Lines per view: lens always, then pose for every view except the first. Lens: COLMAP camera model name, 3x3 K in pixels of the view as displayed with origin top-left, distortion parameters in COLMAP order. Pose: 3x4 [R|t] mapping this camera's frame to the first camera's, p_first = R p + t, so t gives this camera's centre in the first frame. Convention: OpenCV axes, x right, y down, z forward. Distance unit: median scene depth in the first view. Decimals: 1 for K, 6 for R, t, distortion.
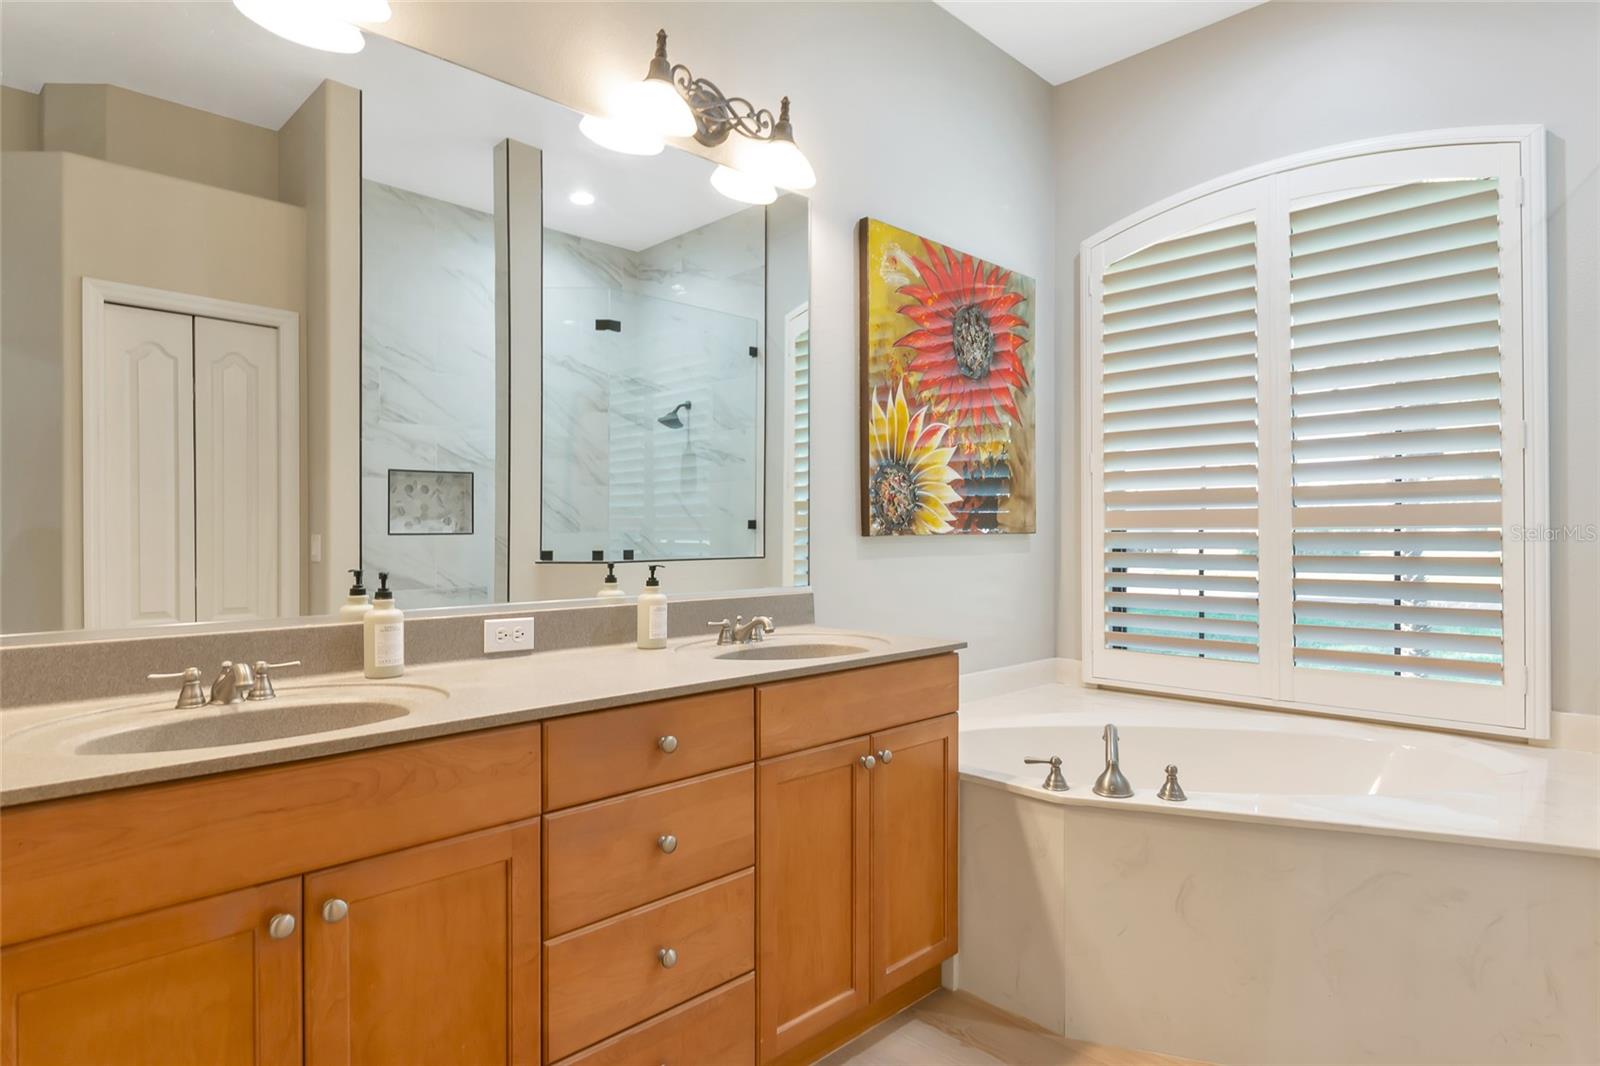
lens RADIAL K [[844.2, 0, 772.0], [0, 844.2, 528.3], [0, 0, 1]] dist [-0.005609, -0.004538]
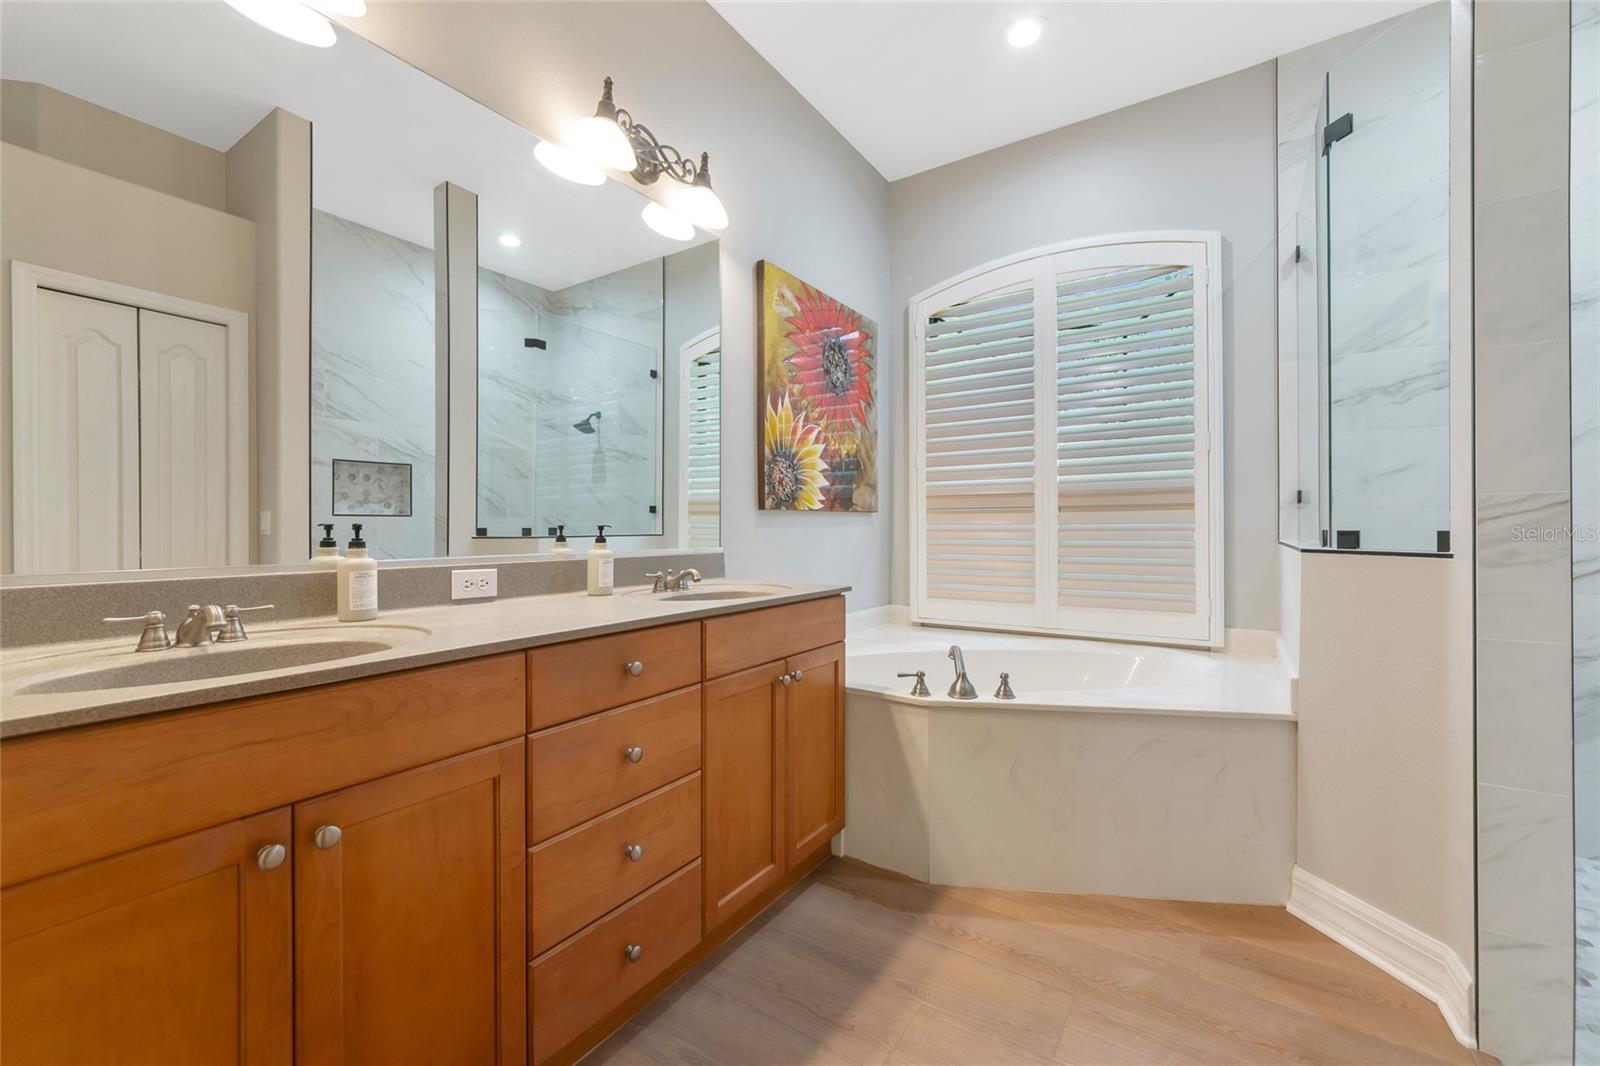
lens RADIAL K [[633.2, 0, 780.3], [0, 633.2, 524.0], [0, 0, 1]] dist [-0.010236, 0.002254]
pose [[0.979831, 0.002433, 0.199811, -0.052226], [-0.003296, 0.999987, 0.003989, 0.027386], [-0.199799, -0.004567, 0.979826, 0.056254]]
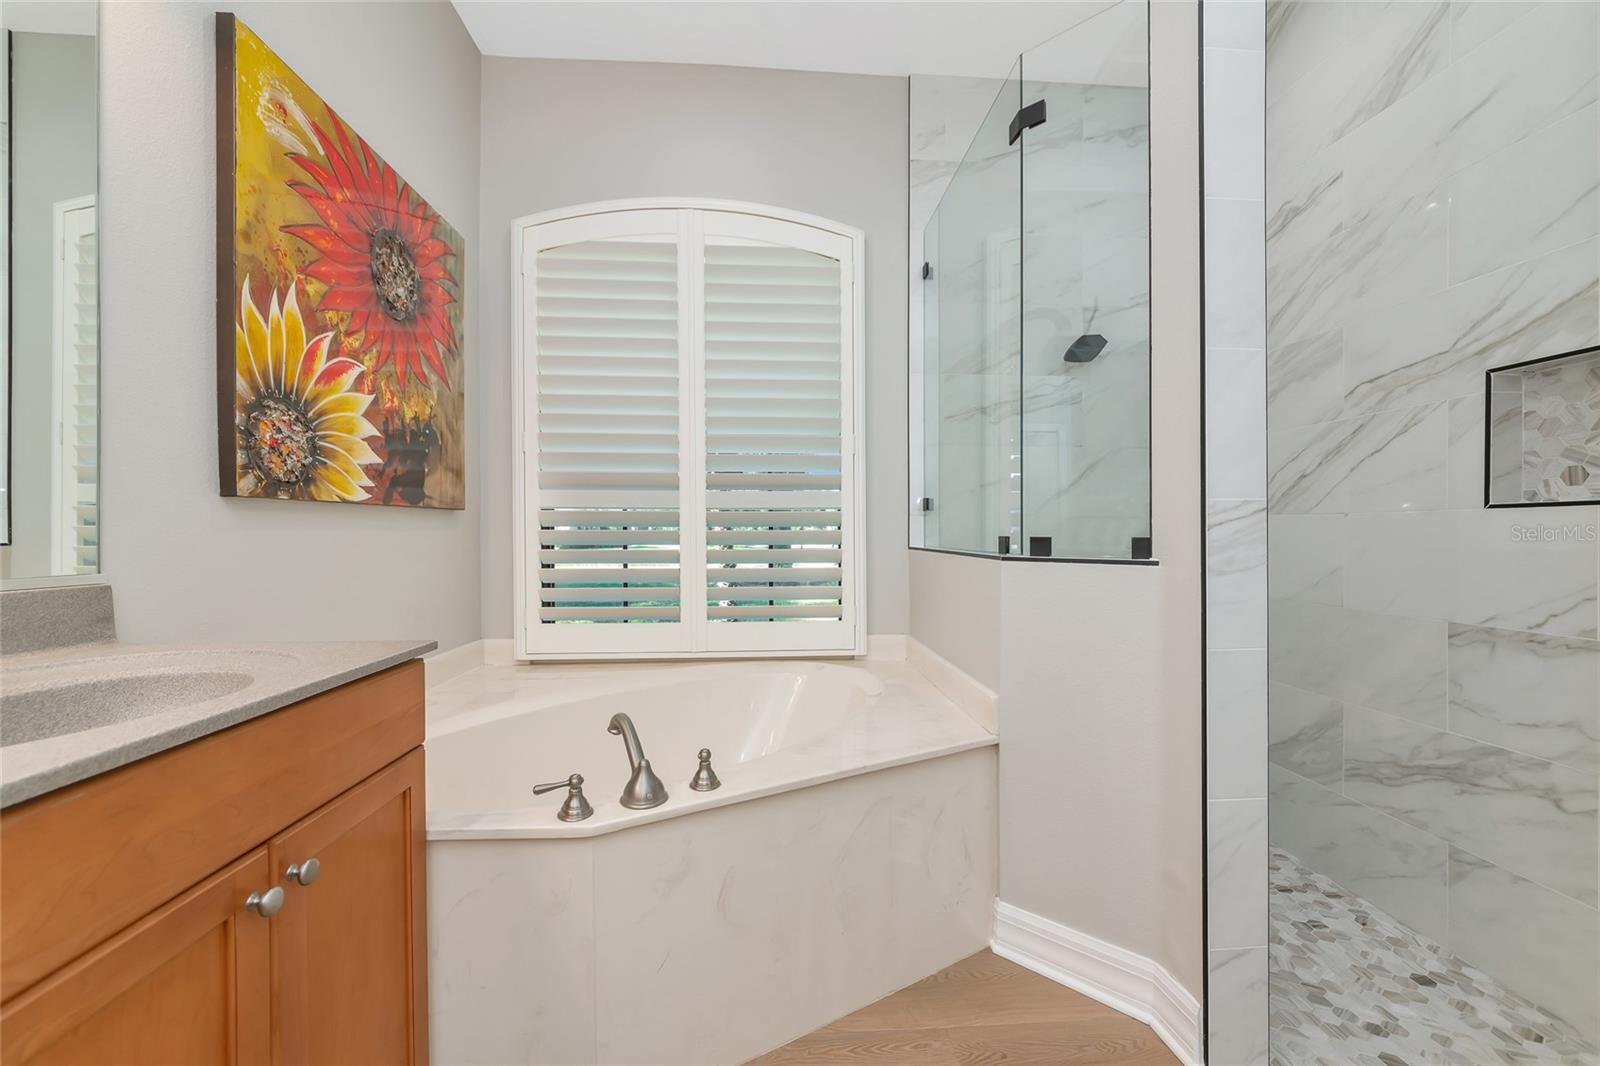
lens RADIAL K [[633.2, 0, 814.9], [0, 633.2, 538.6], [0, 0, 1]] dist [-0.010236, 0.002254]
pose [[0.631592, -0.003155, 0.775295, 0.019042], [-0.012179, 0.999828, 0.013991, 0.030182], [-0.775205, -0.018279, 0.631445, 0.327639]]
